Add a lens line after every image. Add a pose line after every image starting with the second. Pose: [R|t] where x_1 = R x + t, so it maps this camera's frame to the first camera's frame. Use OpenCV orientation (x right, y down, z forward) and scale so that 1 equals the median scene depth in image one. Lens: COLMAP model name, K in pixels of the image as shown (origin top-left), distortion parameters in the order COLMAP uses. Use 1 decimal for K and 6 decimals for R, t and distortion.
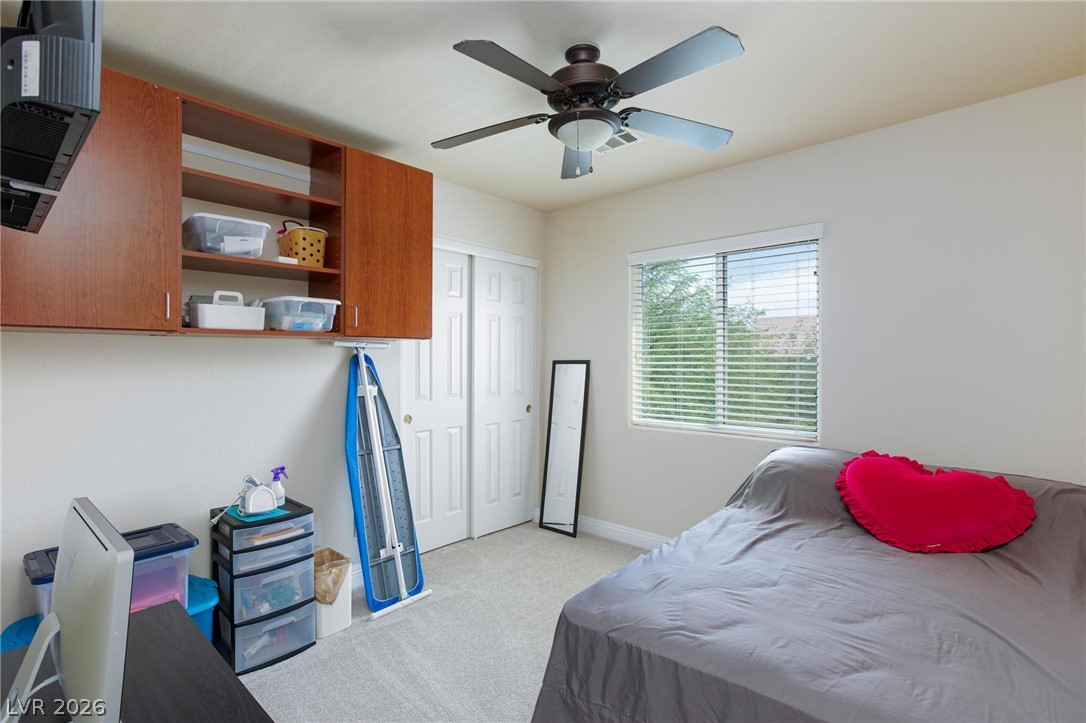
lens RADIAL K [[514.5, 0, 538.7], [0, 514.5, 357.5], [0, 0, 1]] dist [-0.002008, -0.000229]
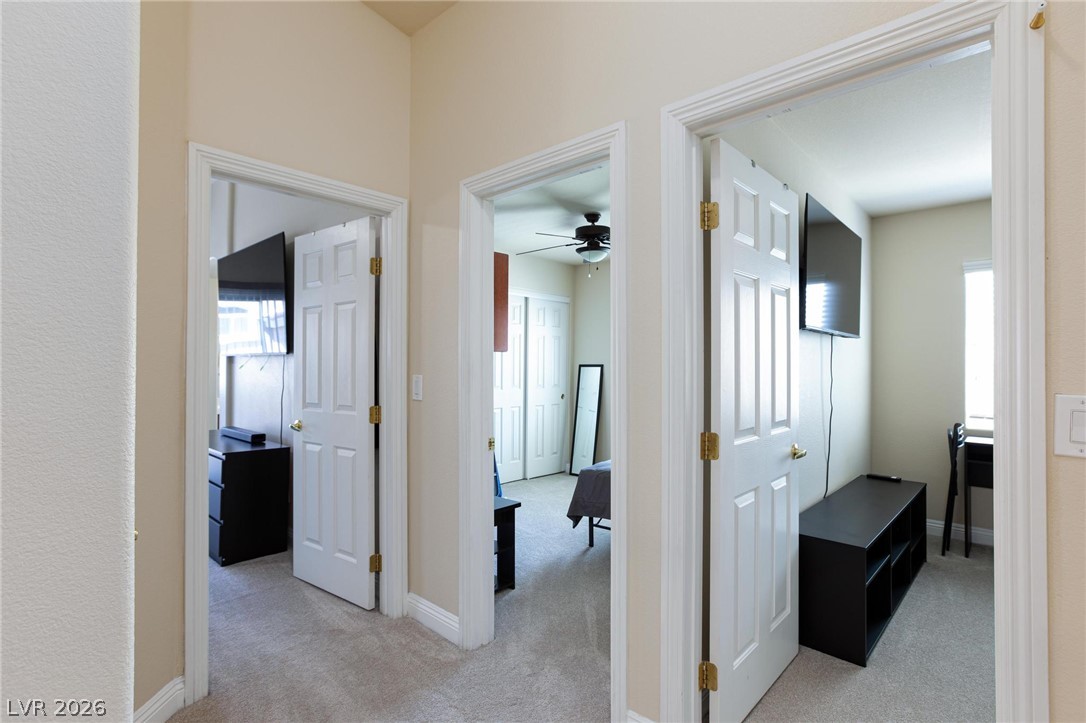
lens RADIAL K [[514.5, 0, 545.7], [0, 514.5, 364.4], [0, 0, 1]] dist [-0.002008, -0.000229]
pose [[0.998954, 0.002976, -0.045637, -0.001034], [-0.002825, 0.999990, 0.003387, 0.000386], [0.045647, -0.003255, 0.998952, -0.528298]]
